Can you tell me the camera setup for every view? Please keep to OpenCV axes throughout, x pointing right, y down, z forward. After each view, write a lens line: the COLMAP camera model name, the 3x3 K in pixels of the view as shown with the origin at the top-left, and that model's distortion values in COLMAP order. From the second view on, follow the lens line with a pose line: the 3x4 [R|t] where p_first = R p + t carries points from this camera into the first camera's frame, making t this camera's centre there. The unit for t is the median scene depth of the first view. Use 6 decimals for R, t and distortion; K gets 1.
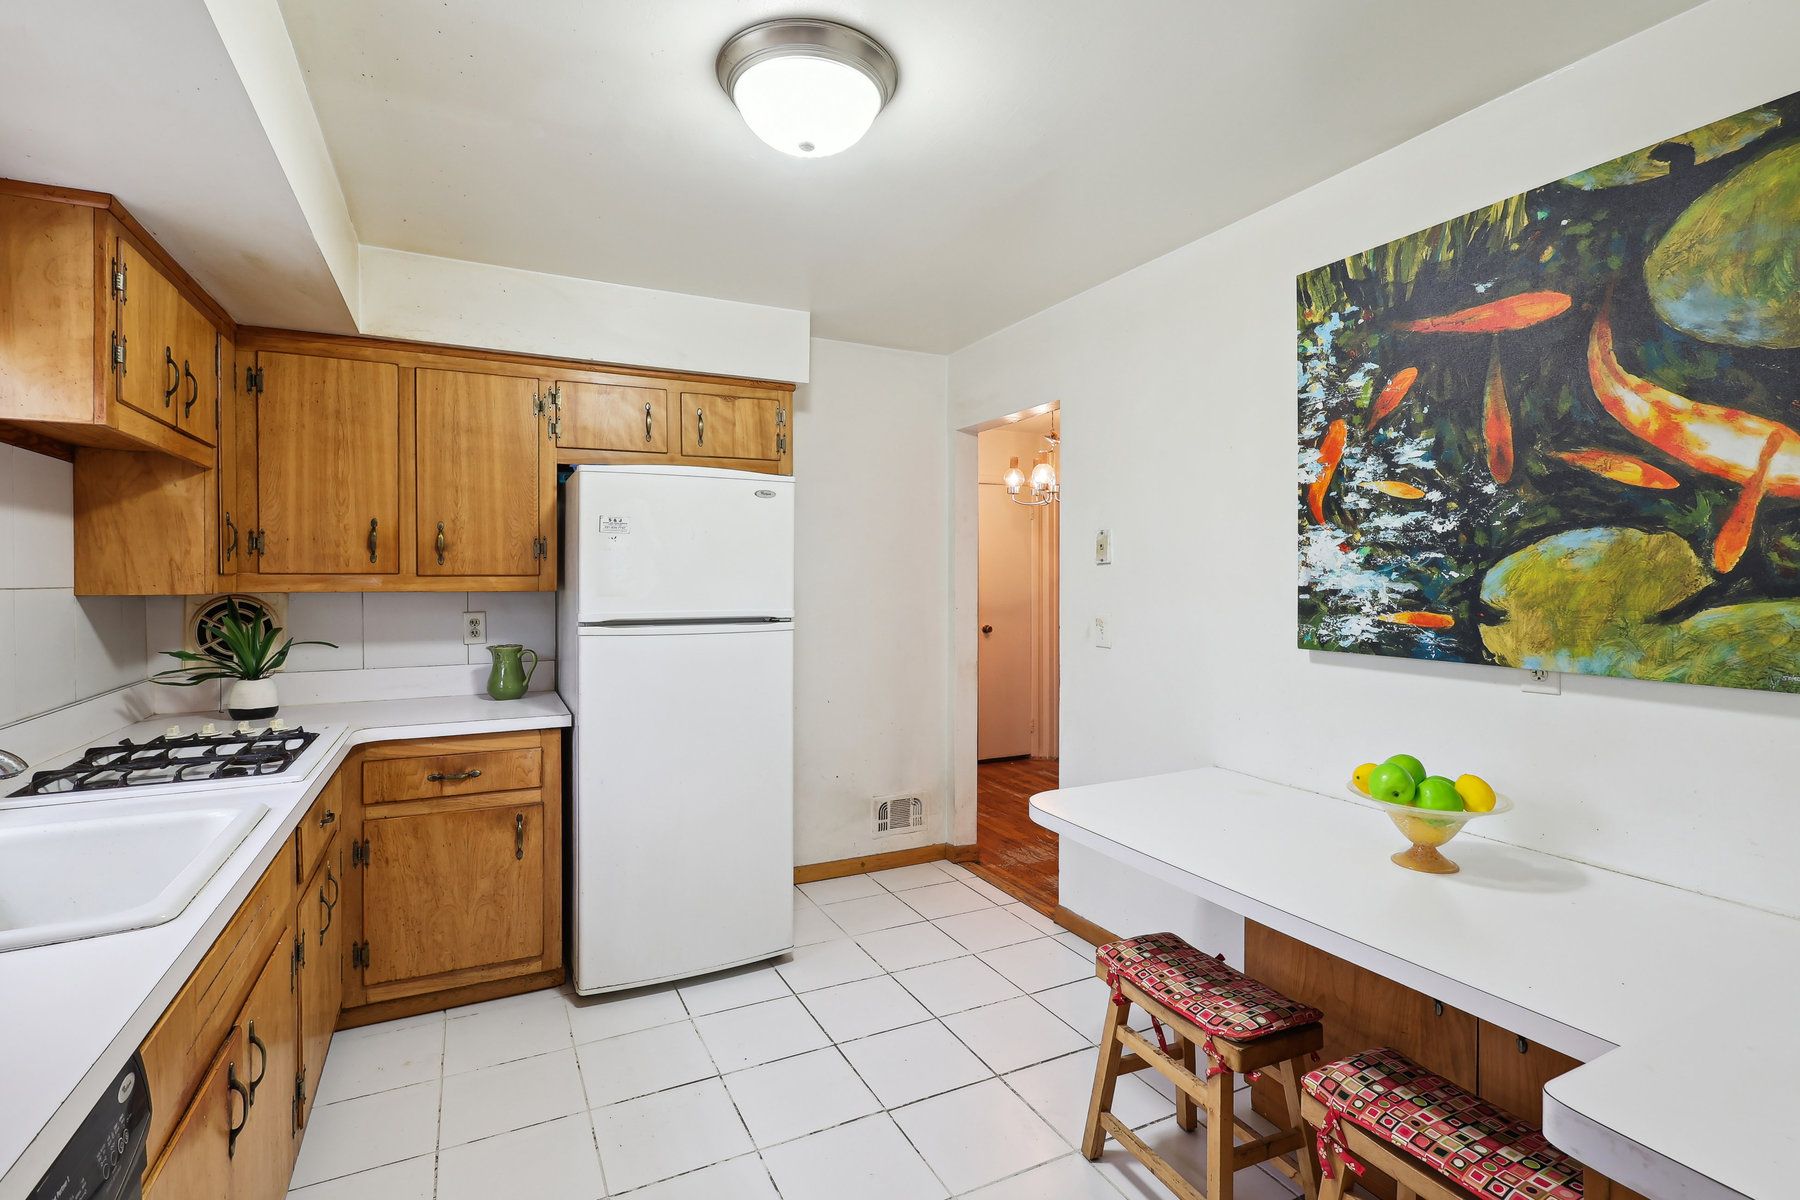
lens RADIAL K [[851.8, 0, 898.2], [0, 851.8, 587.0], [0, 0, 1]] dist [-0.000491, 0.000074]
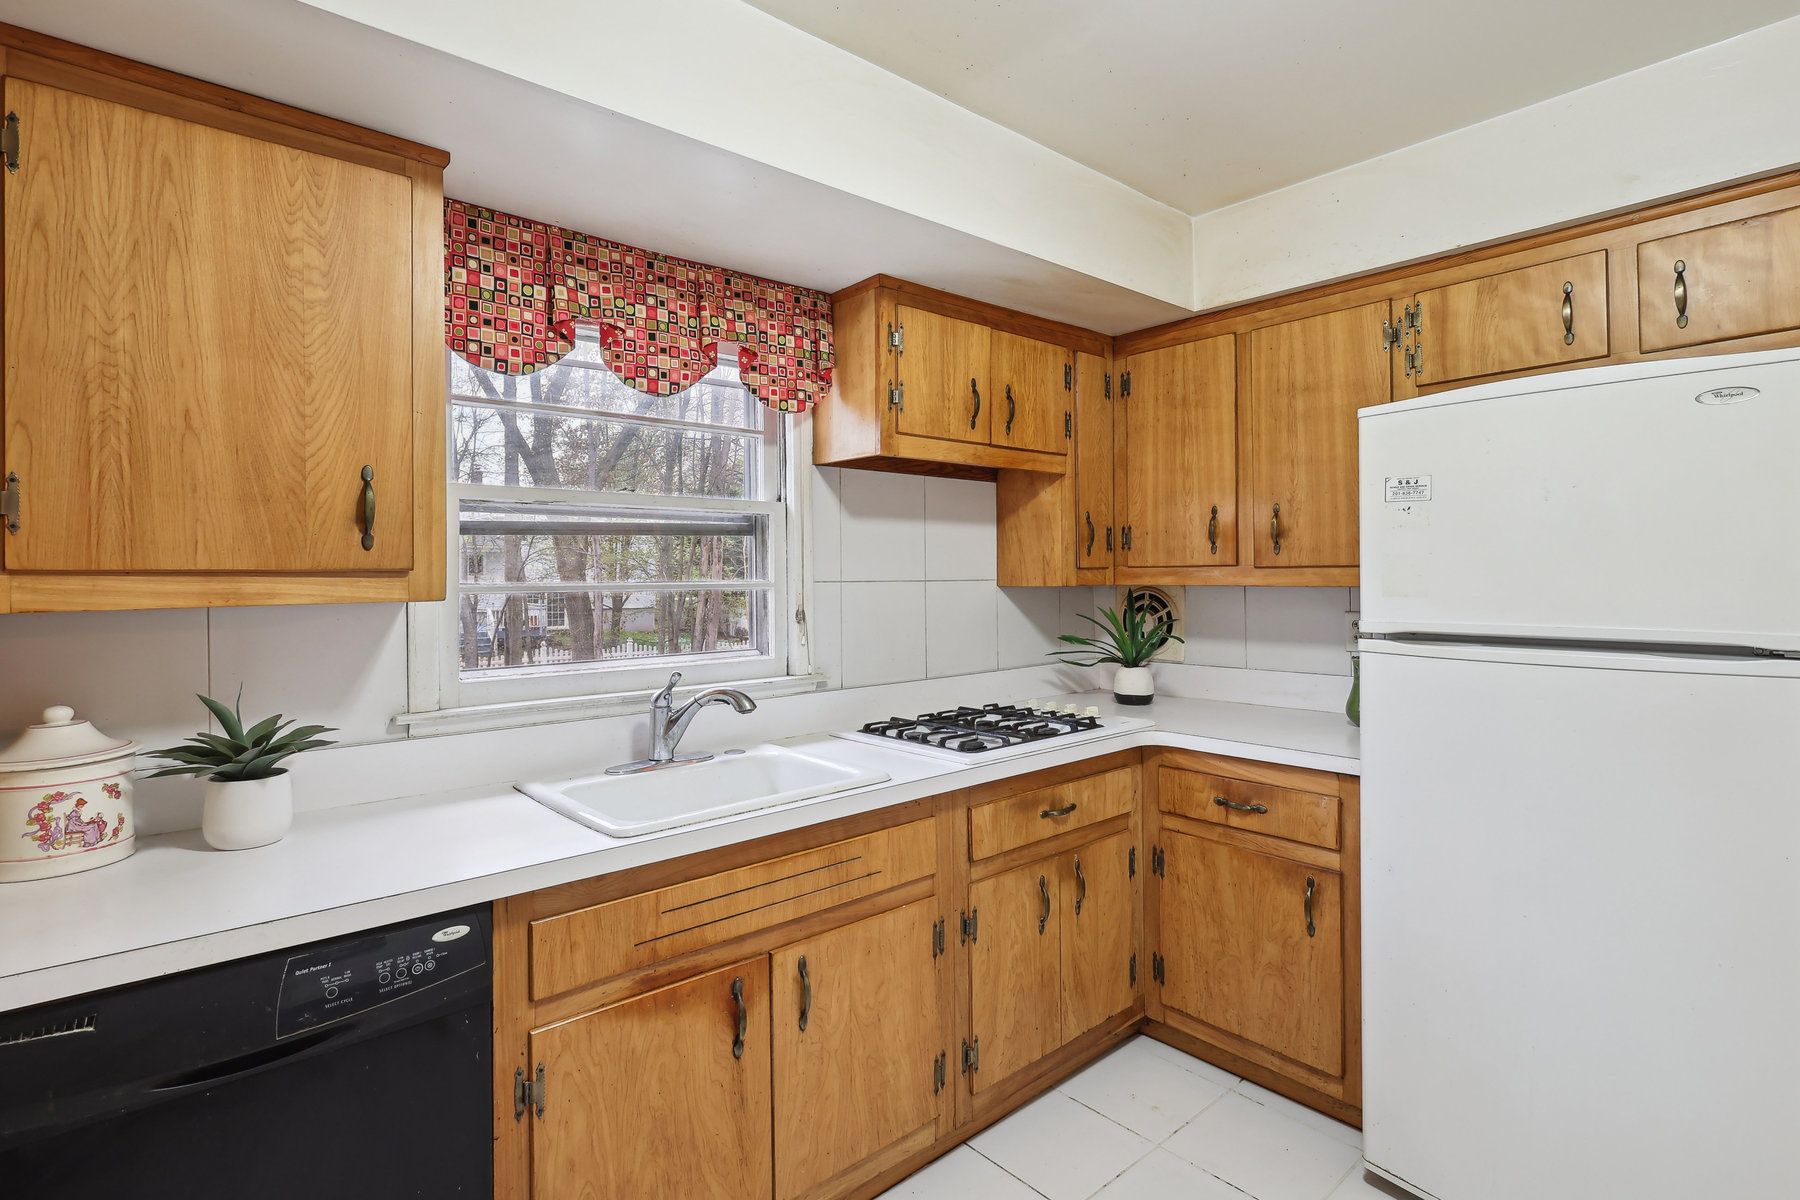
lens RADIAL K [[884.4, 0, 900.0], [0, 884.4, 570.5], [0, 0, 1]] dist [0.000331, 0.000306]
pose [[0.255827, -0.003974, -0.966714, 0.231274], [-0.000752, 0.999990, -0.004310, -0.006245], [0.966722, 0.001829, 0.255822, 0.435754]]
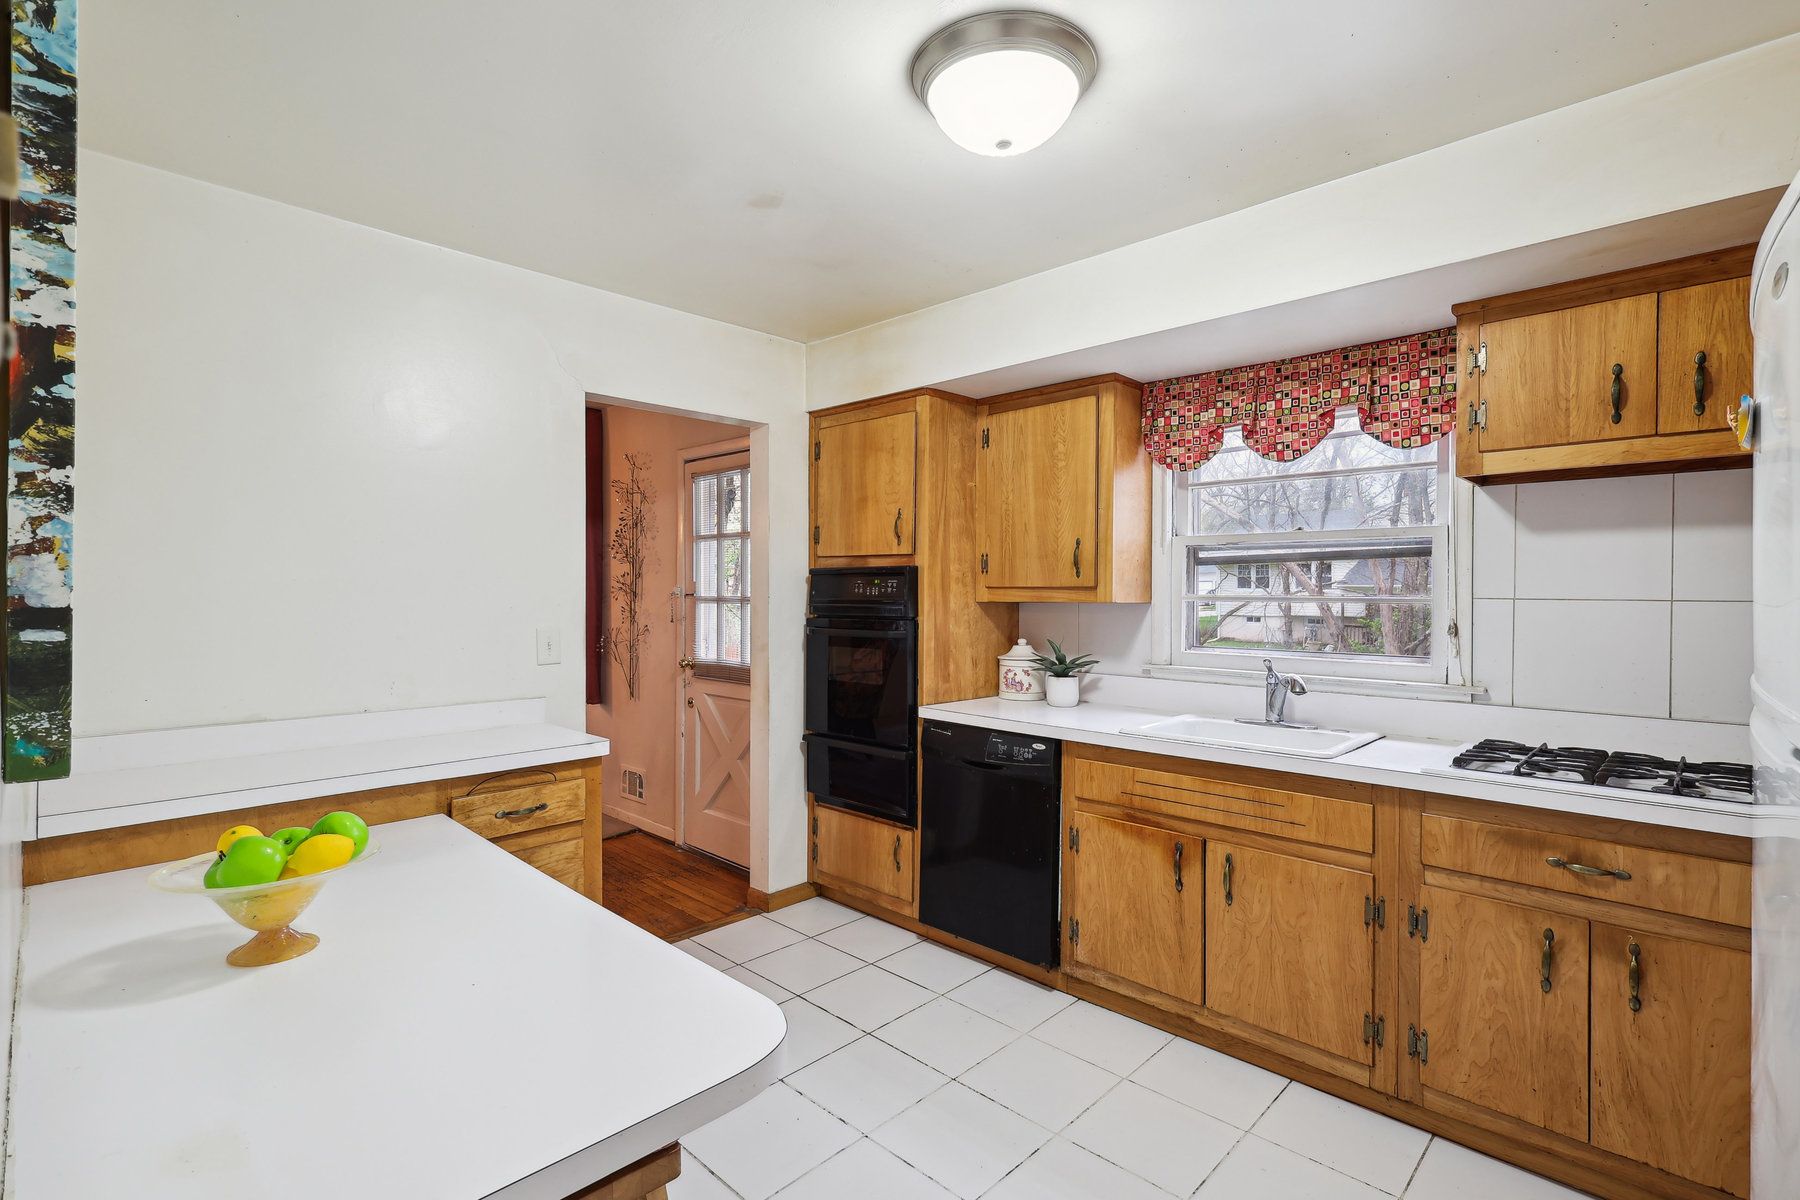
lens RADIAL K [[851.8, 0, 898.2], [0, 851.8, 587.0], [0, 0, 1]] dist [-0.000491, 0.000074]
pose [[-0.943364, -0.002275, -0.331751, 0.218739], [-0.003826, 0.999985, 0.004022, -0.011968], [0.331737, 0.005063, -0.943358, 1.249670]]
